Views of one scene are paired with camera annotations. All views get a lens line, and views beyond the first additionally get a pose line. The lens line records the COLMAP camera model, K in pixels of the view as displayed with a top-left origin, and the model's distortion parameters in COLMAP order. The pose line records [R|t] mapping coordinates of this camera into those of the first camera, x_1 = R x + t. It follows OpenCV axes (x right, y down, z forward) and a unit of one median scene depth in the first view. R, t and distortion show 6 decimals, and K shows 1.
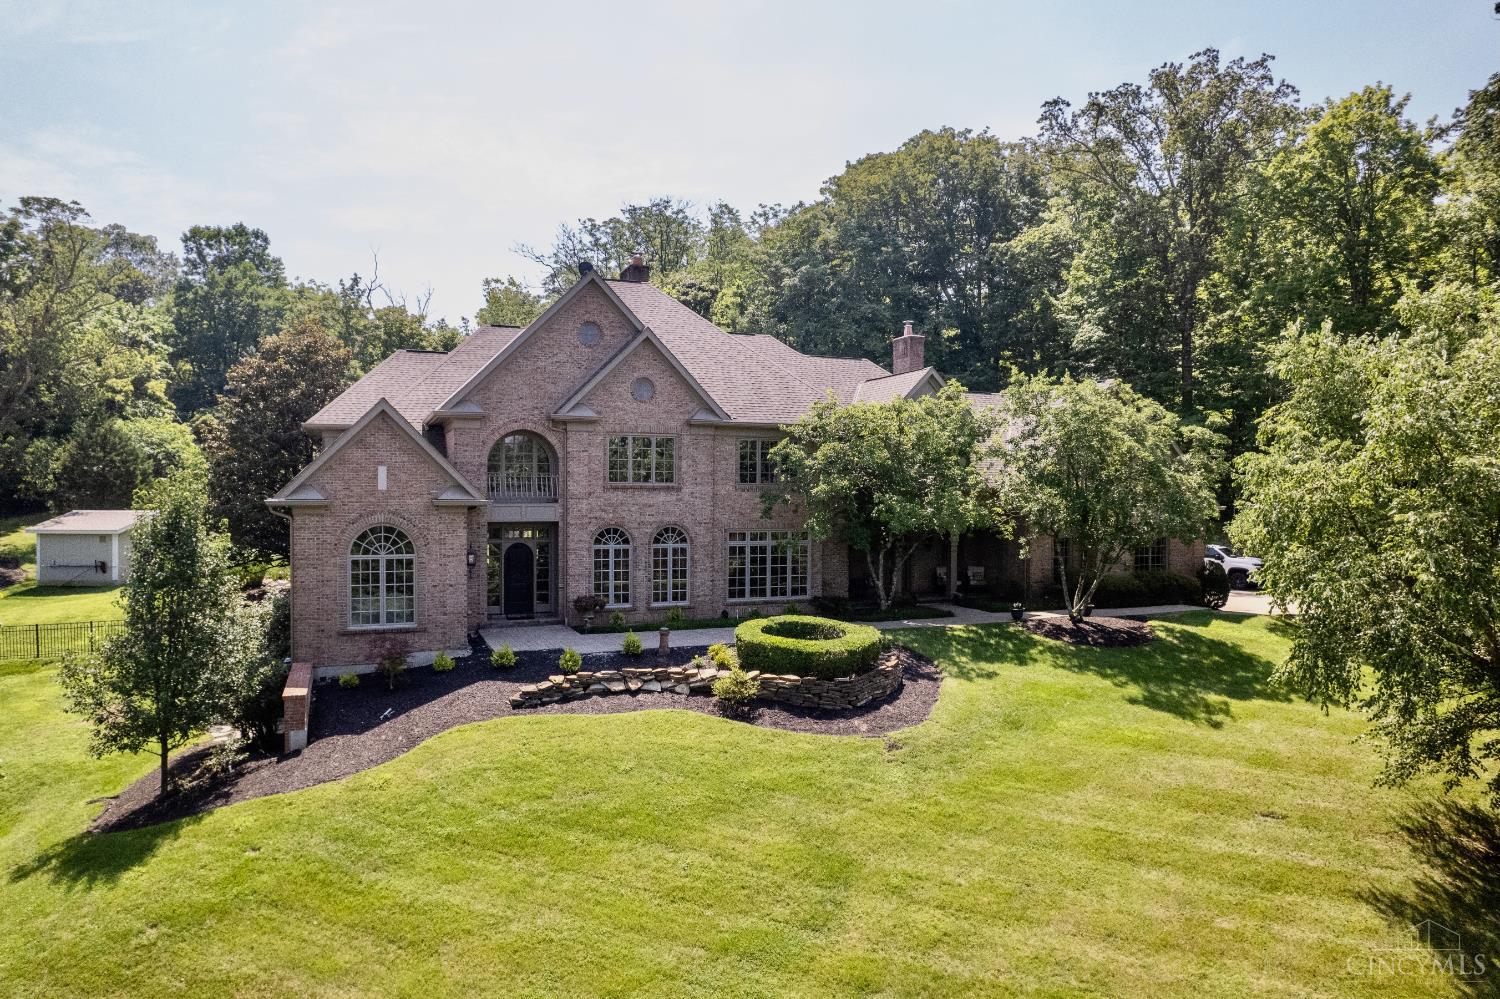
lens RADIAL K [[958.7, 0, 756.6], [0, 958.7, 494.3], [0, 0, 1]] dist [-0.074747, 0.060578]
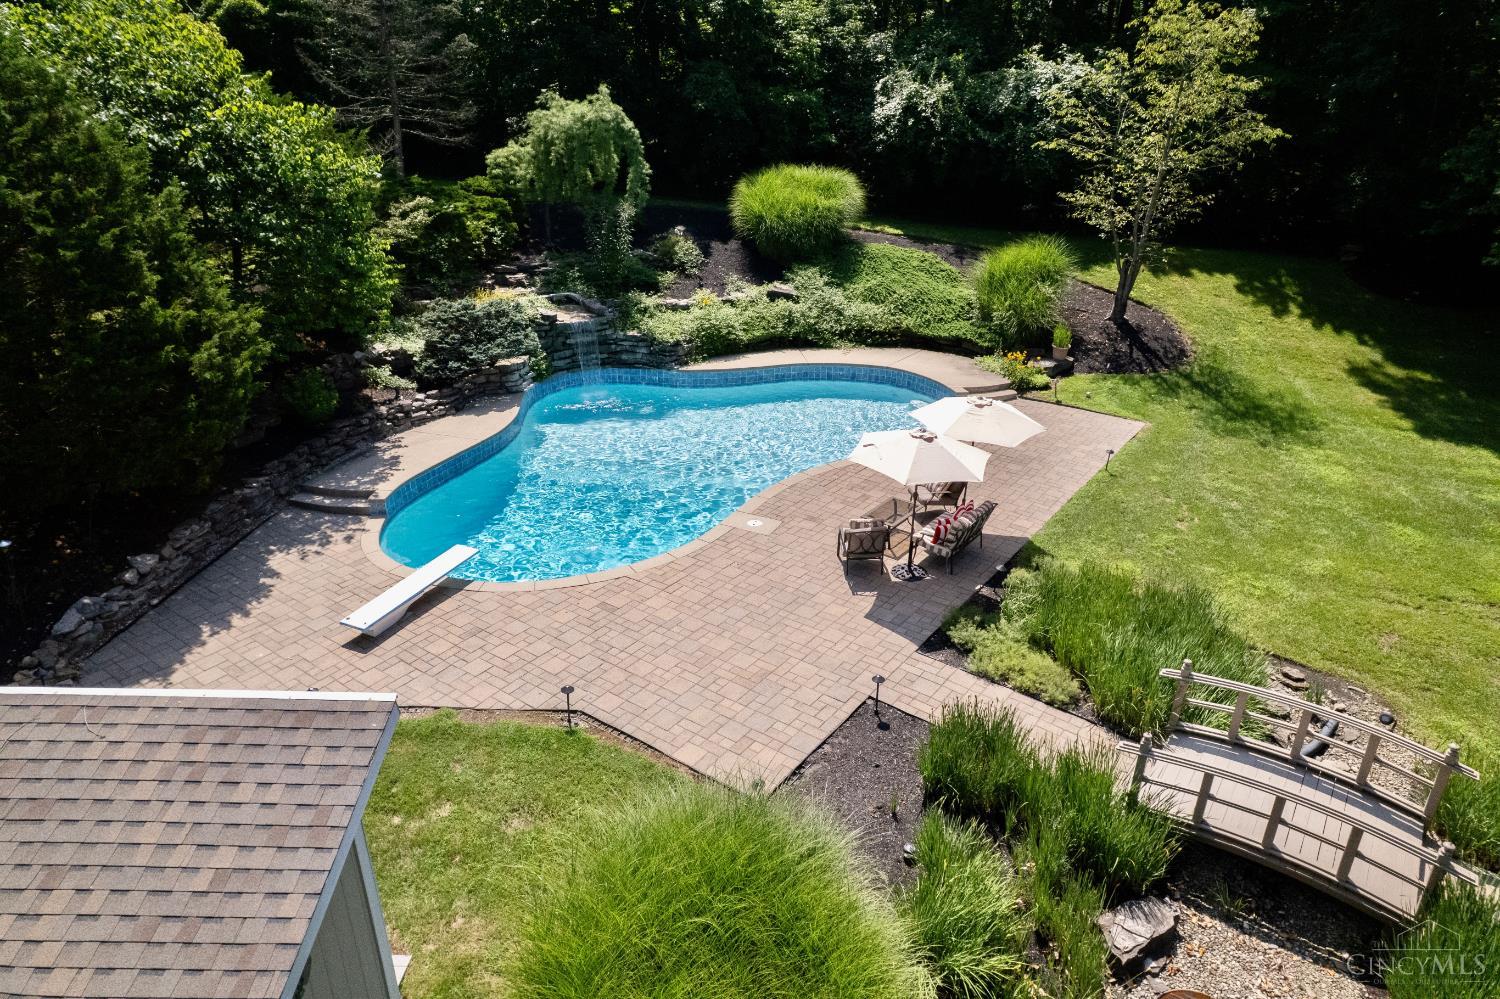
lens RADIAL K [[958.7, 0, 756.6], [0, 958.7, 494.3], [0, 0, 1]] dist [-0.074747, 0.060578]
pose [[0.999977, 0.006561, 0.001428, -1.118051], [-0.006591, 0.918361, 0.395688, -0.136771], [0.001285, -0.395689, 0.918384, 1.687813]]
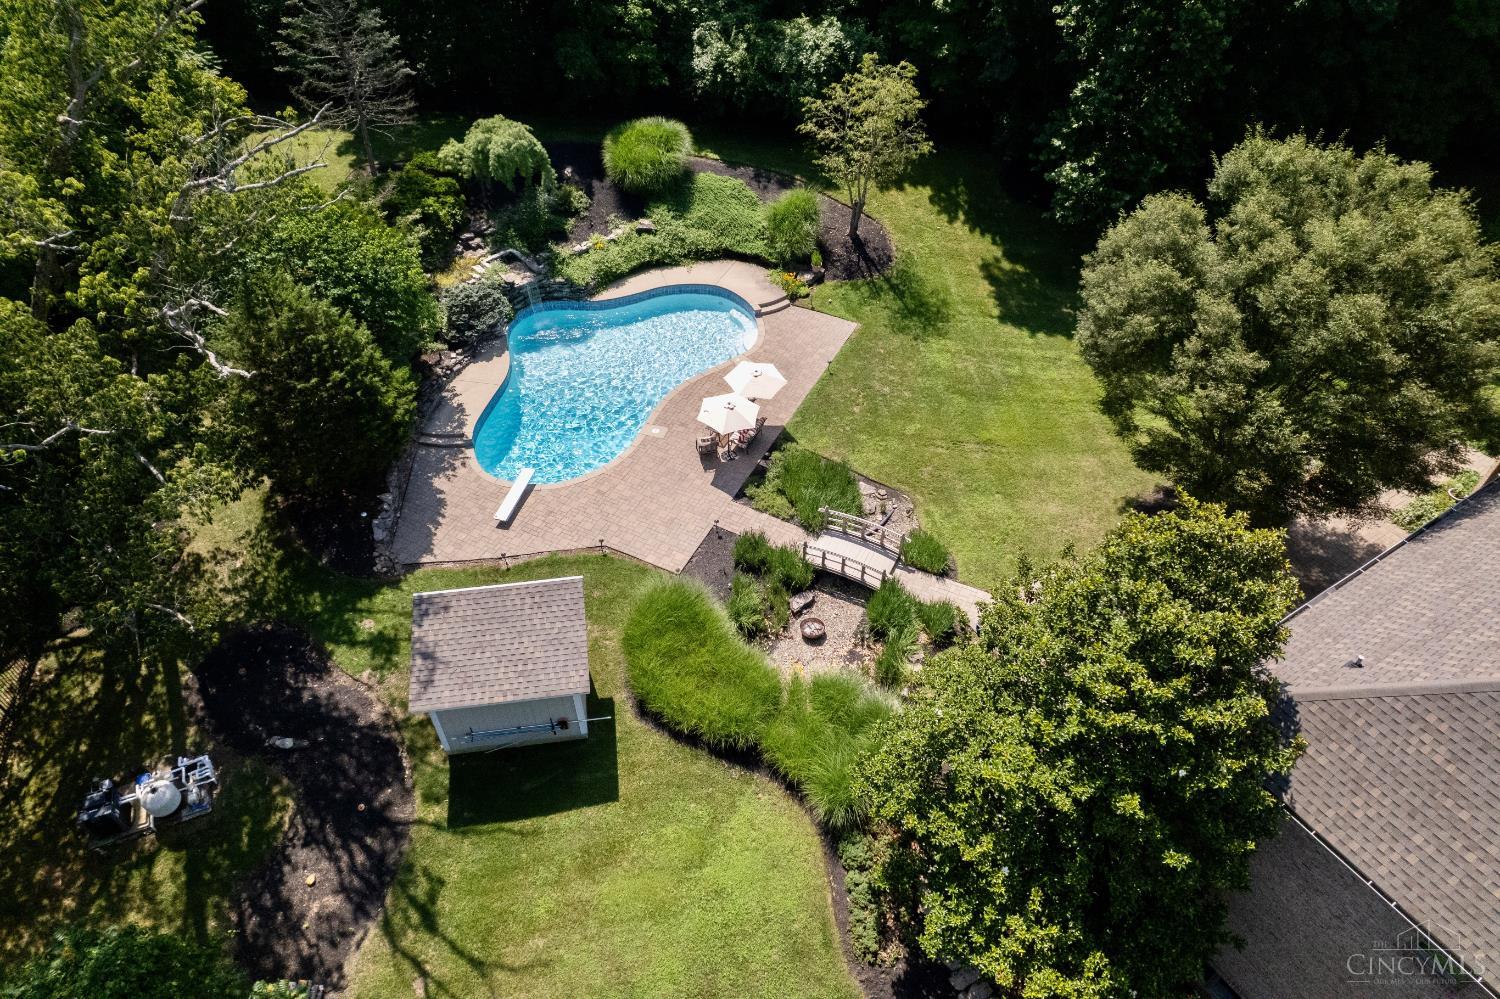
lens RADIAL K [[958.7, 0, 756.6], [0, 958.7, 494.3], [0, 0, 1]] dist [-0.074747, 0.060578]
pose [[0.986099, -0.110907, 0.123724, -1.155960], [-0.006029, 0.720248, 0.693691, -0.756827], [-0.166048, -0.684794, 0.709567, 1.213863]]
